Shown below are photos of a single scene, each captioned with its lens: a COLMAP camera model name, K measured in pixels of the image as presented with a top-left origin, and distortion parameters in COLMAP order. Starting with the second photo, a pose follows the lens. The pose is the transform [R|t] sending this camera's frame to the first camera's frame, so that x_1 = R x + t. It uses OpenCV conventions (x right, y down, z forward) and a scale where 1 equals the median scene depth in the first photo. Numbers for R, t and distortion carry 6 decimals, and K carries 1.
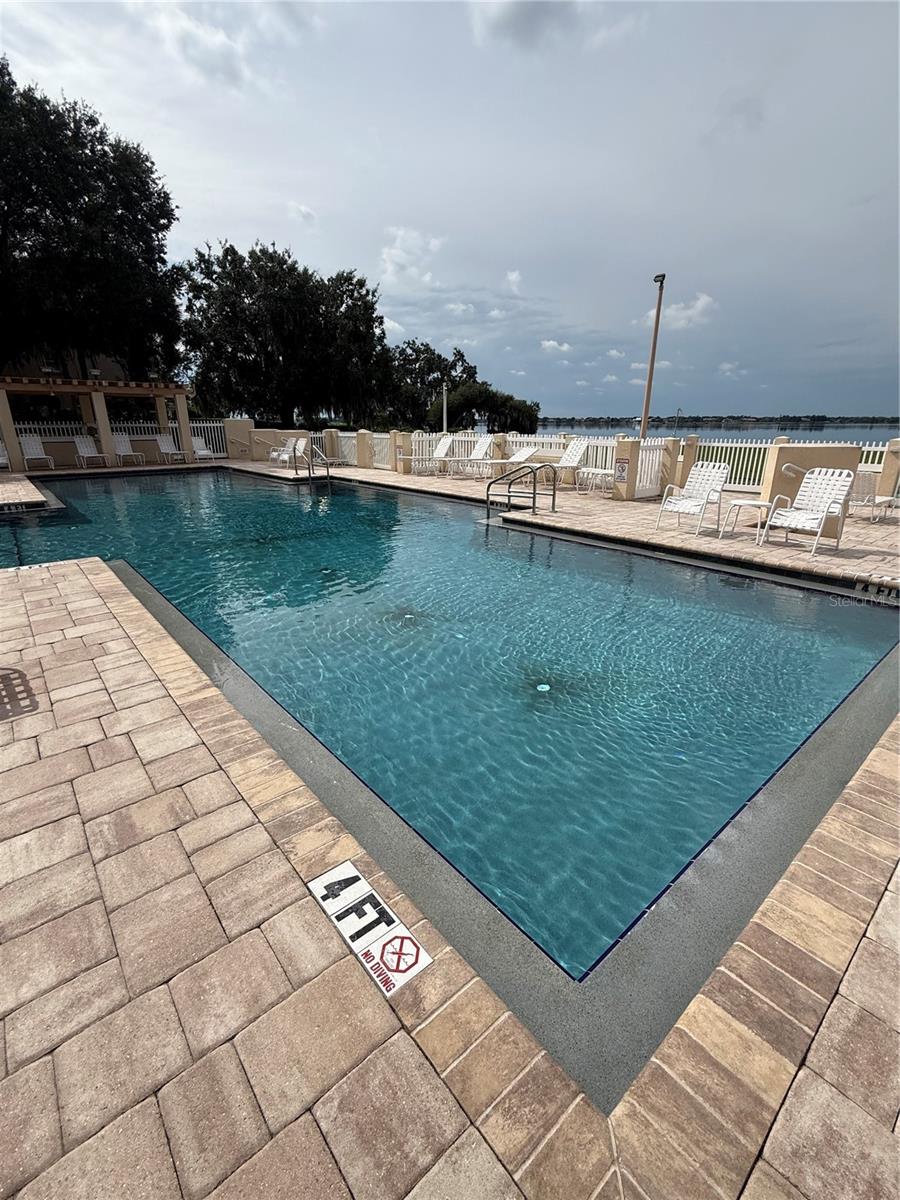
lens RADIAL K [[522.8, 0, 450.0], [0, 522.8, 600.0], [0, 0, 1]] dist [-0.017922, -0.000070]
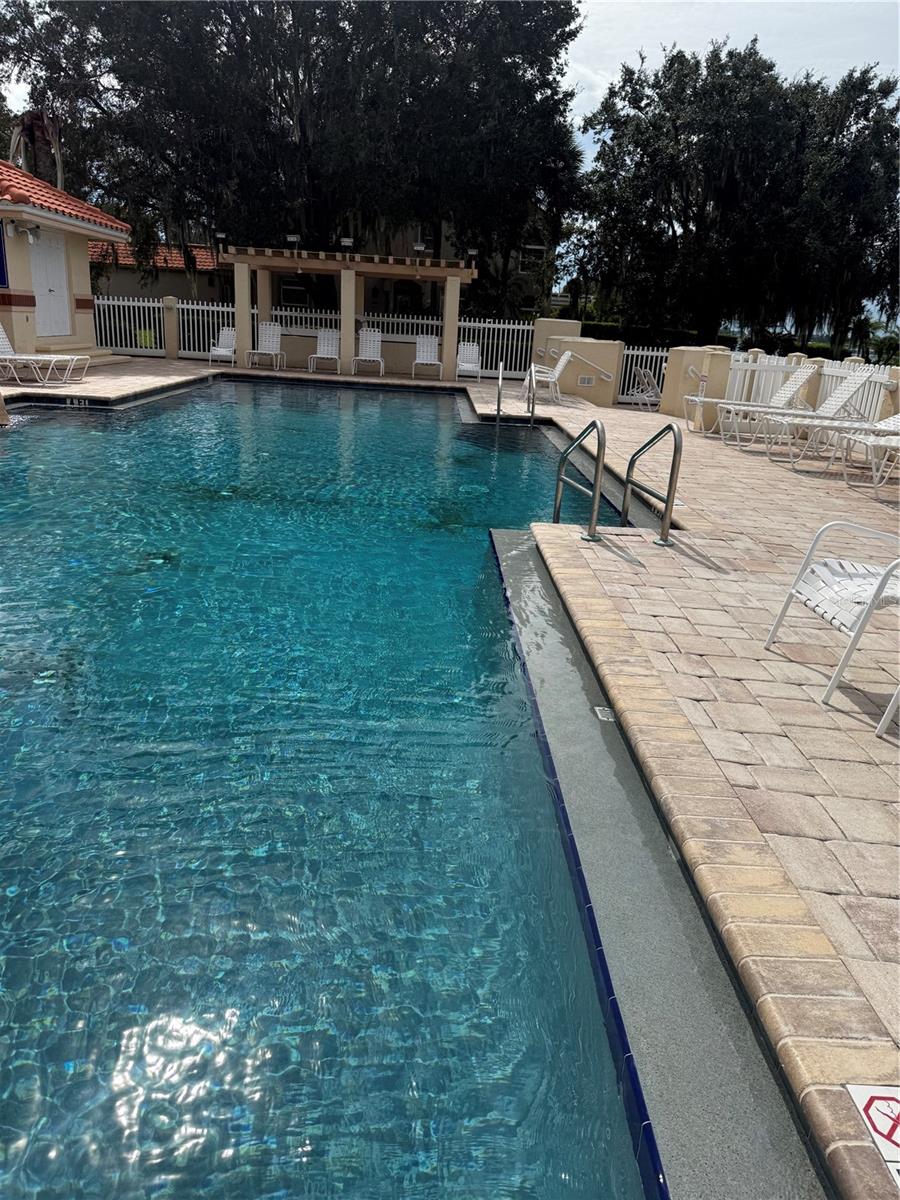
lens RADIAL K [[836.6, 0, 450.0], [0, 836.6, 600.0], [0, 0, 1]] dist [-0.006556, -0.002777]
pose [[0.769863, 0.241986, -0.590554, 0.178343], [-0.258110, 0.964333, 0.058666, -0.046136], [0.583687, 0.107262, 0.804863, 0.142634]]
